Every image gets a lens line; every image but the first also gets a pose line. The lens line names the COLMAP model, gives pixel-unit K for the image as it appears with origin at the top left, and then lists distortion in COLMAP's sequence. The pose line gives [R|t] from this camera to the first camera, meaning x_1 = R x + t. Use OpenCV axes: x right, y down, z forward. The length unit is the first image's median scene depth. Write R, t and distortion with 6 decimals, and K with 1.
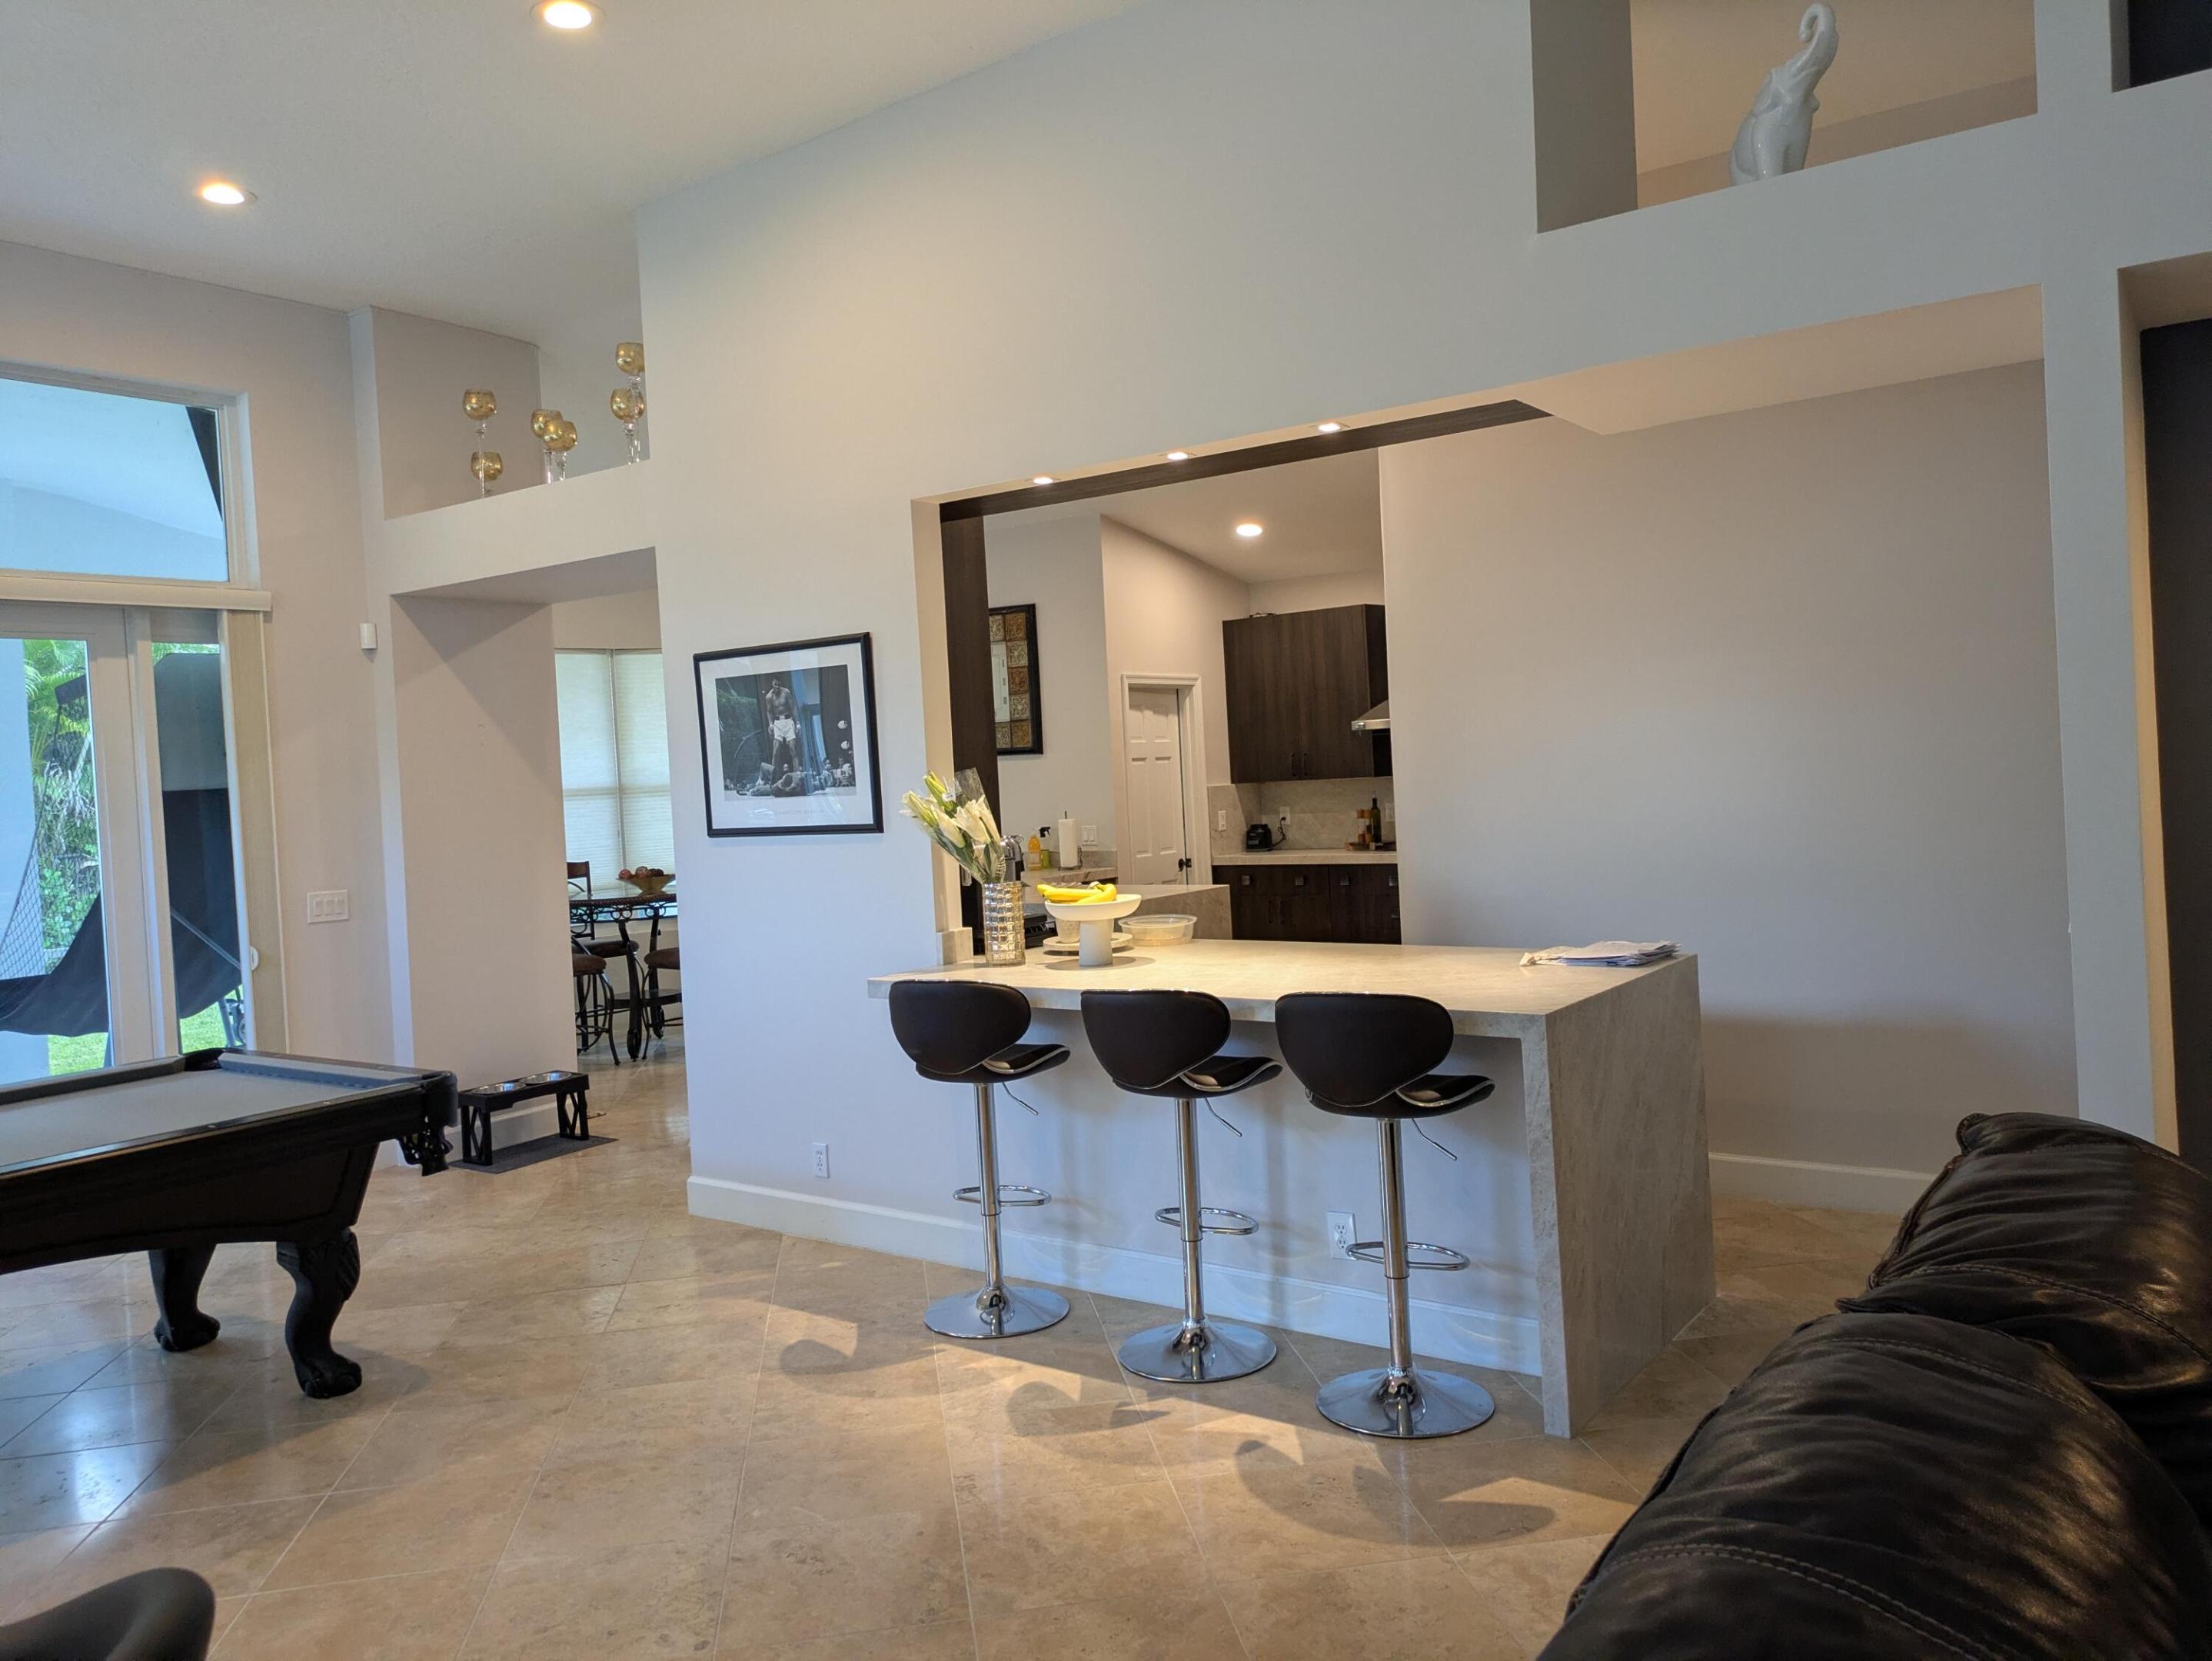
lens RADIAL K [[1628.2, 0, 1119.6], [0, 1628.2, 795.0], [0, 0, 1]] dist [0.061043, -0.050189]
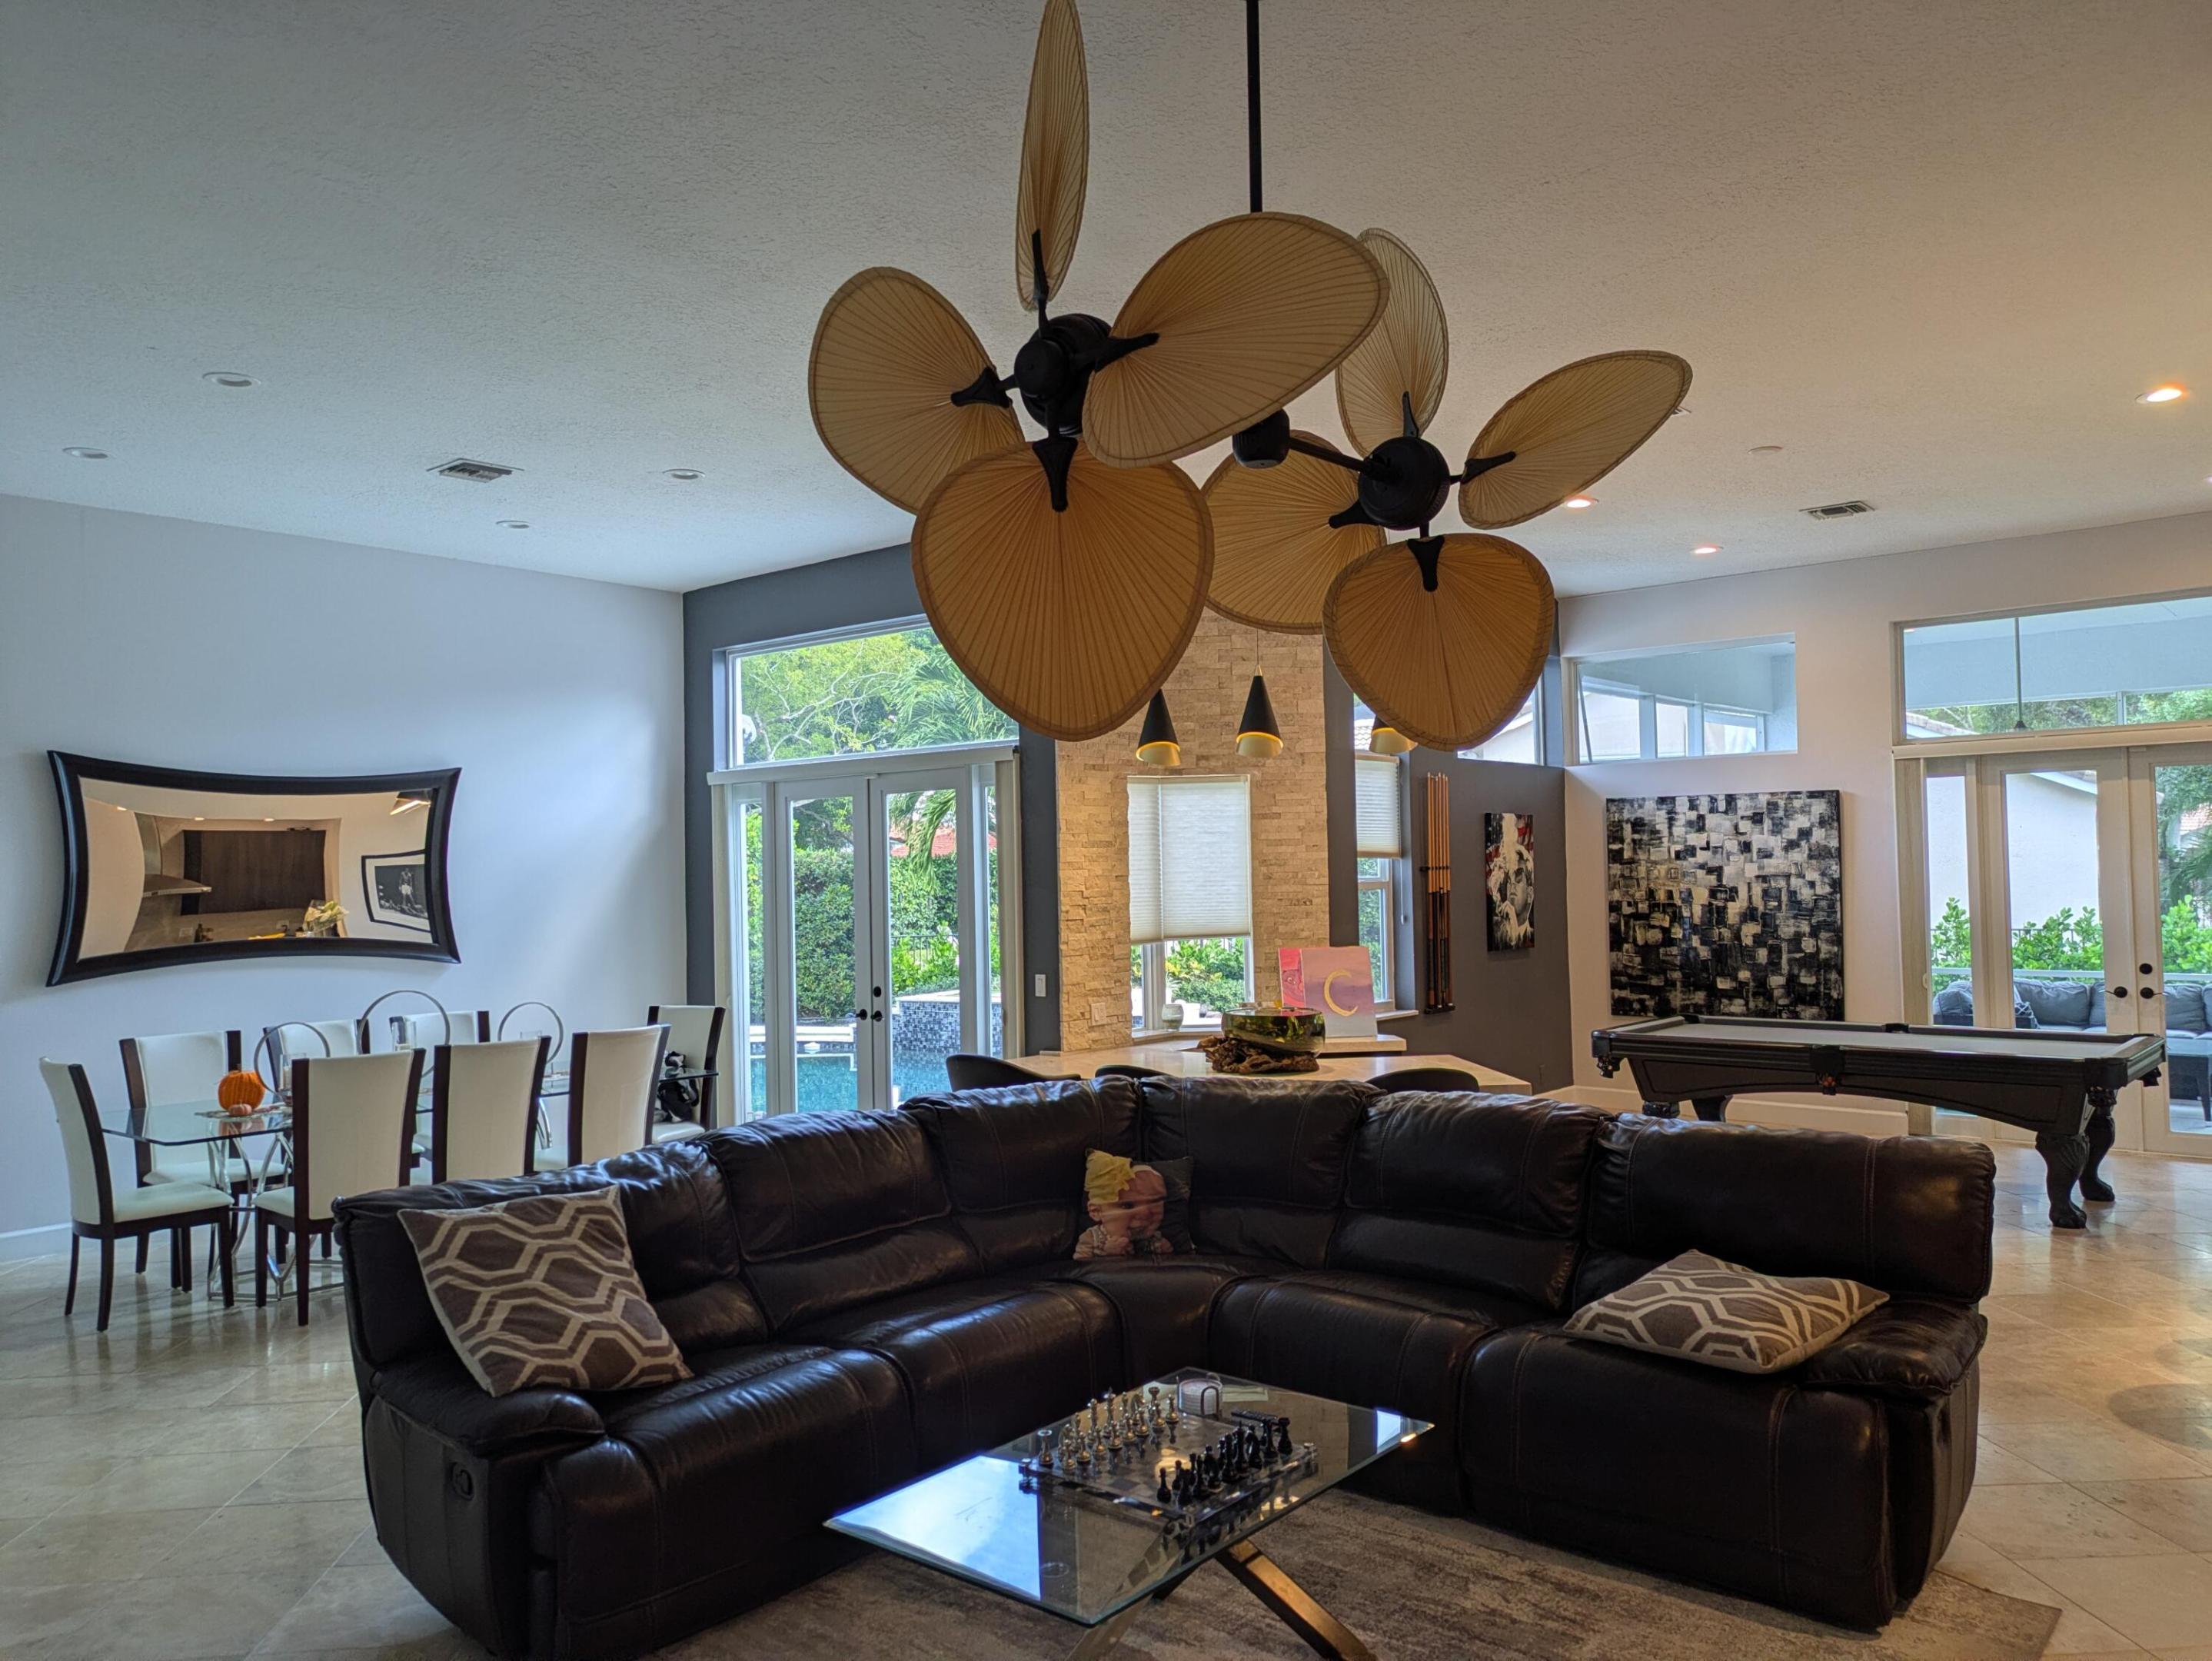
lens RADIAL K [[1628.2, 0, 1092.9], [0, 1628.2, 832.3], [0, 0, 1]] dist [0.061043, -0.050189]
pose [[-0.081495, 0.026184, -0.996330, 0.614288], [0.004817, 0.999654, 0.025877, -0.048615], [0.996662, -0.002691, -0.081593, 0.054295]]
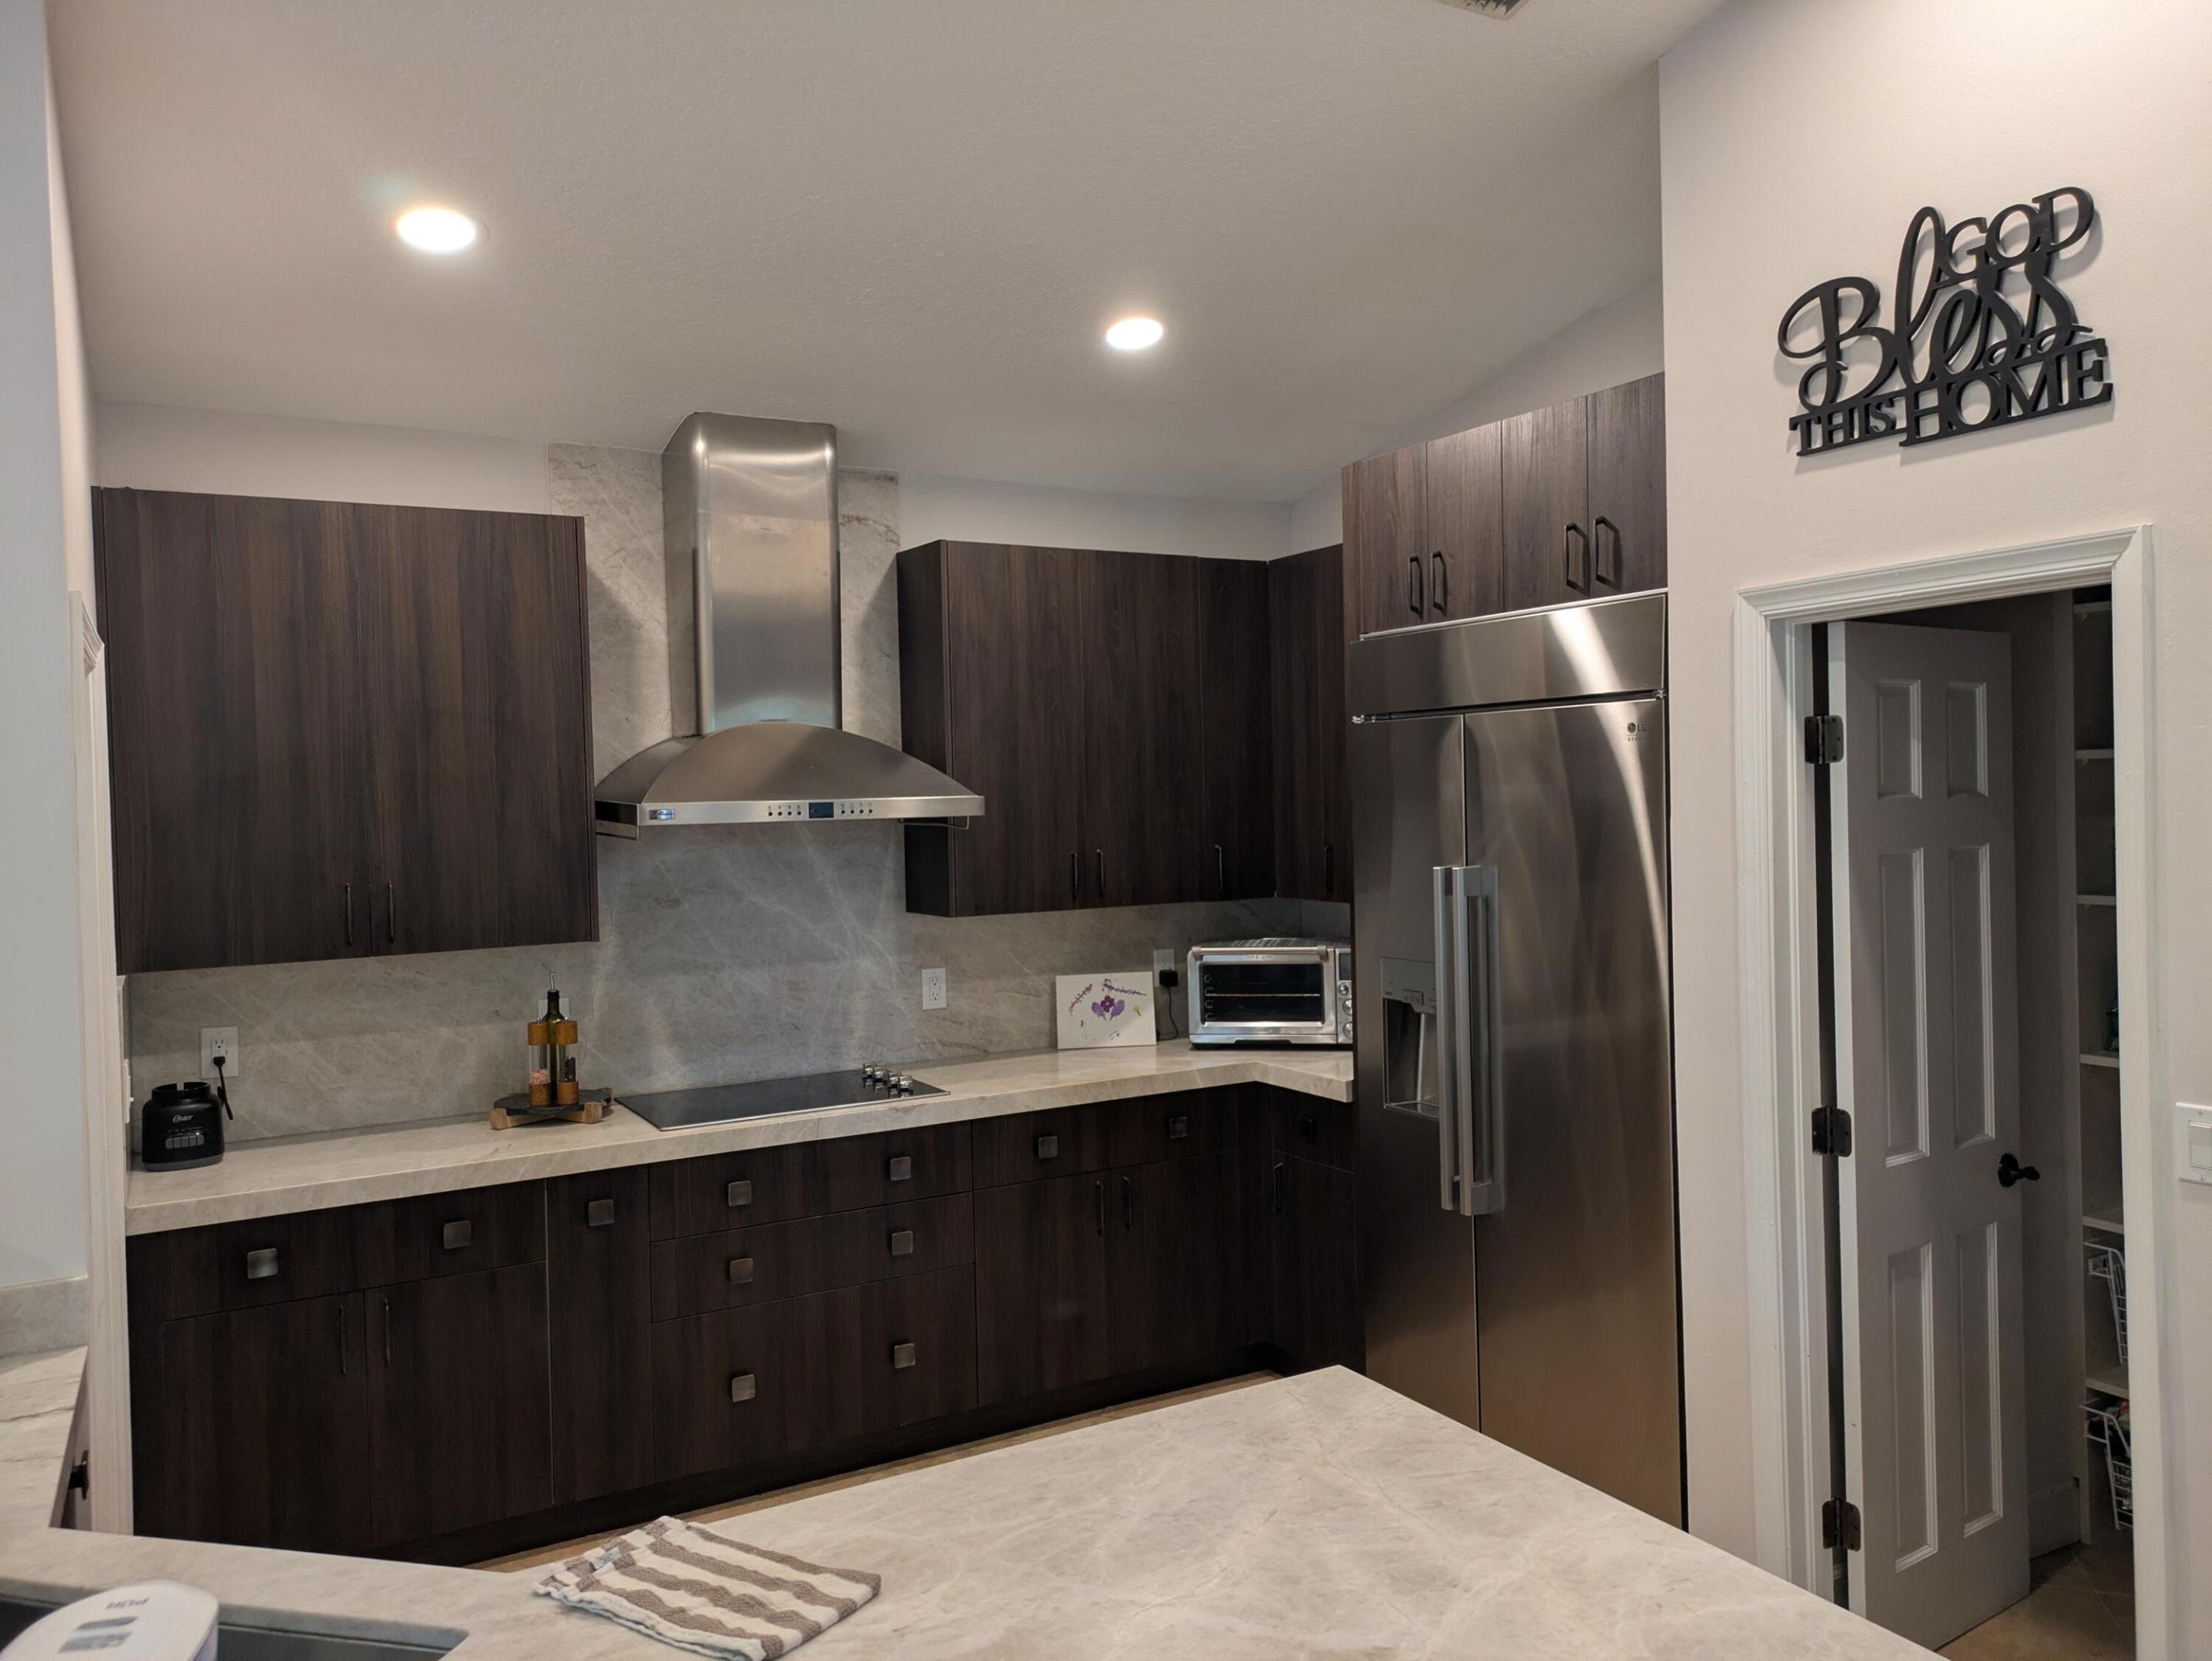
lens RADIAL K [[1628.2, 0, 1128.1], [0, 1628.2, 824.1], [0, 0, 1]] dist [0.061043, -0.050189]
pose [[0.406362, 0.025323, 0.913361, -0.173777], [0.018346, 0.999188, -0.035865, -0.024109], [-0.913528, 0.031330, 0.405568, 0.743440]]
